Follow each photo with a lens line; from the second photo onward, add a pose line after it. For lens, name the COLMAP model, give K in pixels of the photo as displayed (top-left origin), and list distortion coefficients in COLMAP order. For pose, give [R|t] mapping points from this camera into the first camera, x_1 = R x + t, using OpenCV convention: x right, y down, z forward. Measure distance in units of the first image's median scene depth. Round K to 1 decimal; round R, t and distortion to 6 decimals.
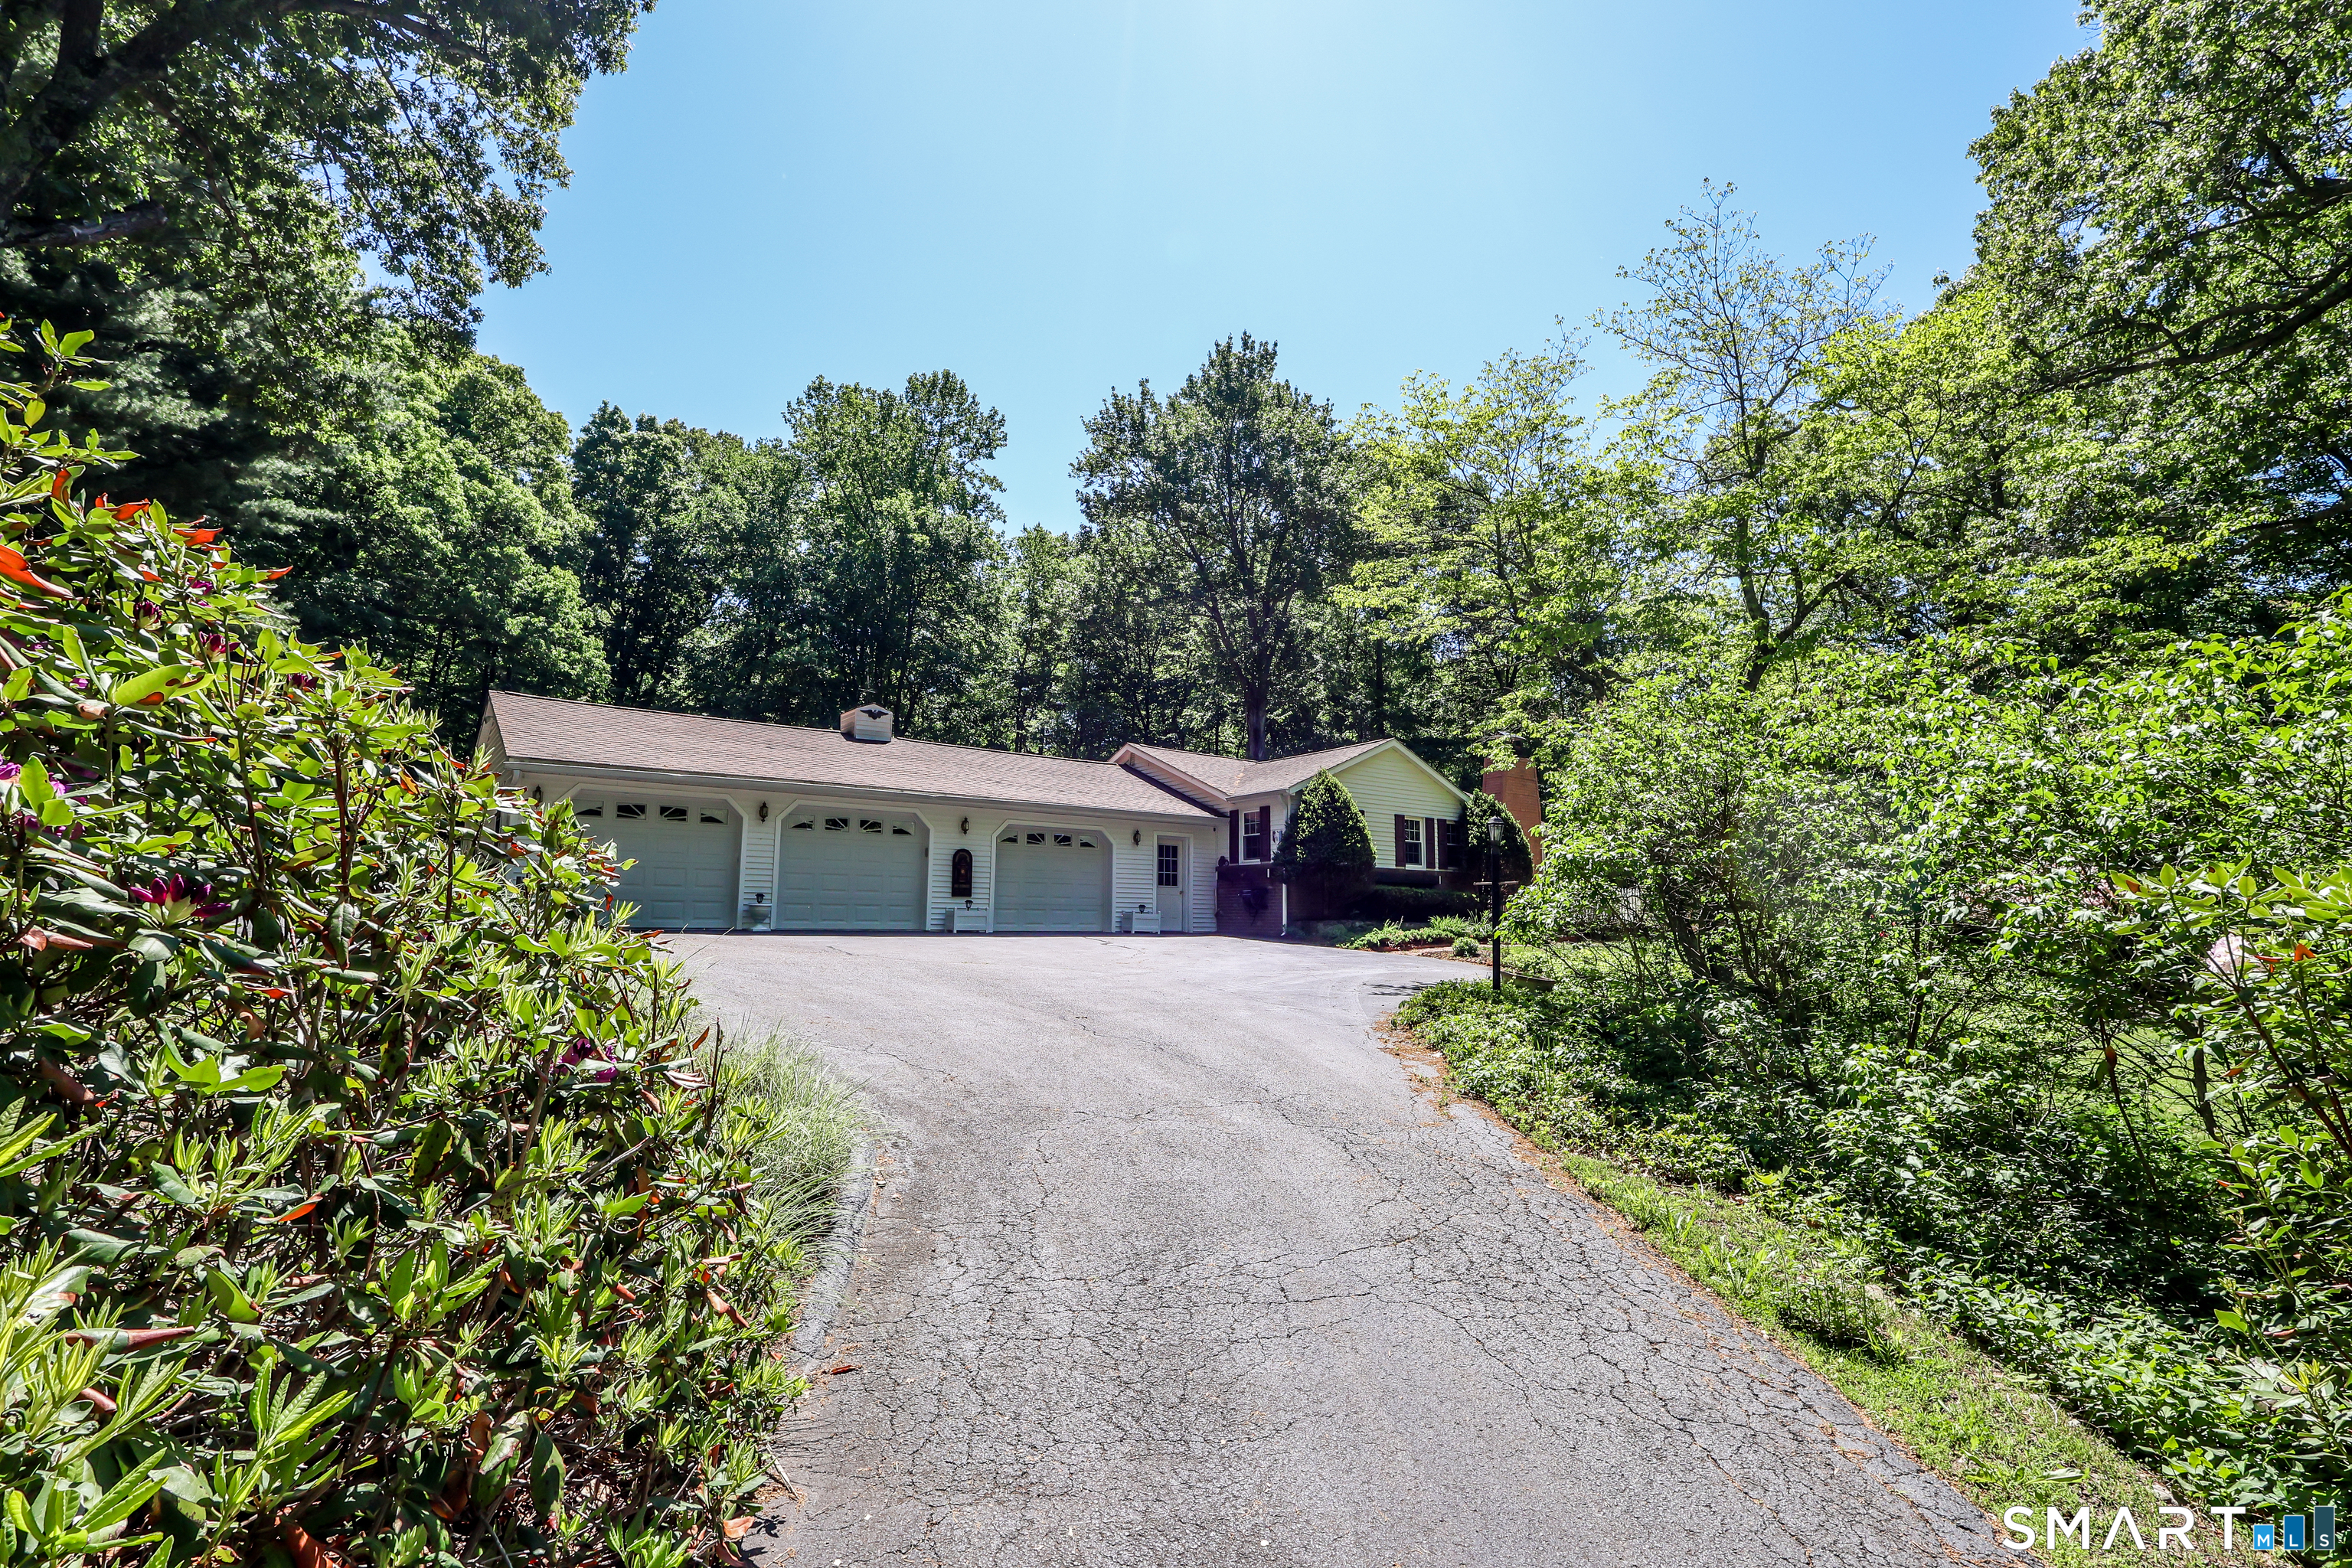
lens RADIAL K [[964.1, 0, 1176.0], [0, 964.1, 784.0], [0, 0, 1]] dist [0.008554, -0.000065]
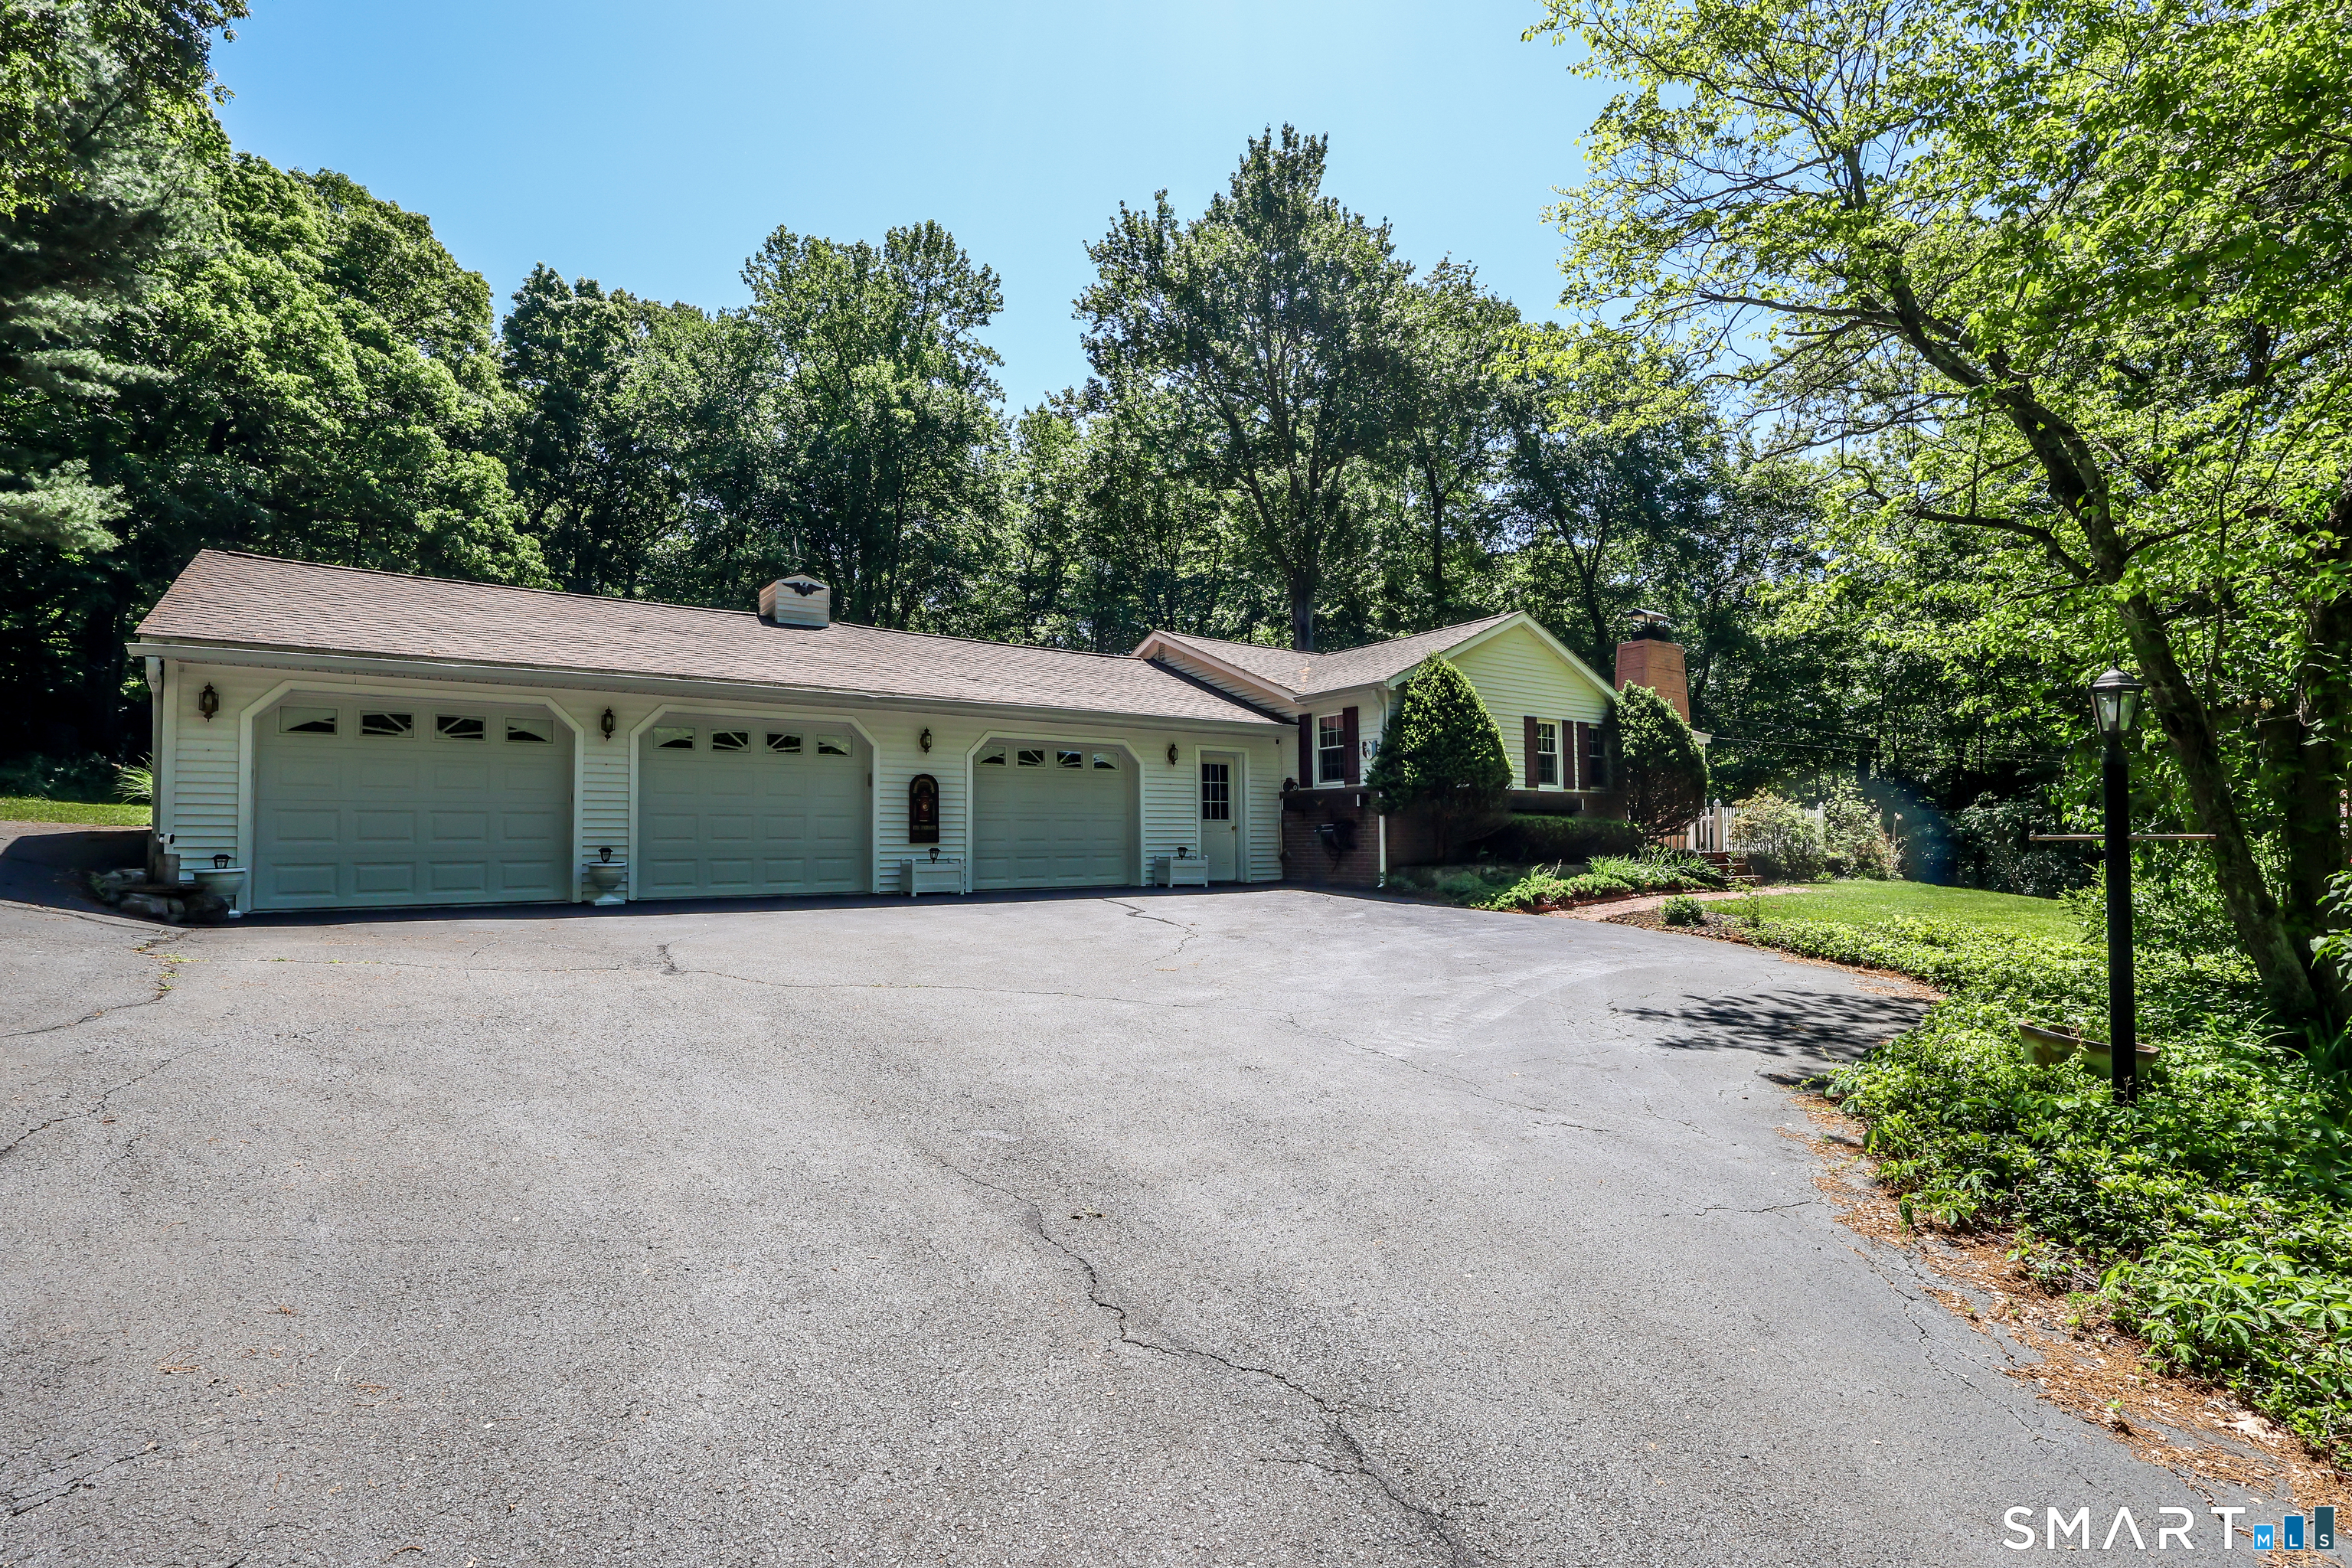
lens RADIAL K [[964.1, 0, 1176.0], [0, 964.1, 784.0], [0, 0, 1]] dist [0.008554, -0.000065]
pose [[0.999606, -0.017834, -0.021663, -0.011869], [0.019564, 0.996402, 0.082464, 0.009661], [0.020115, -0.082856, 0.996359, 0.147037]]
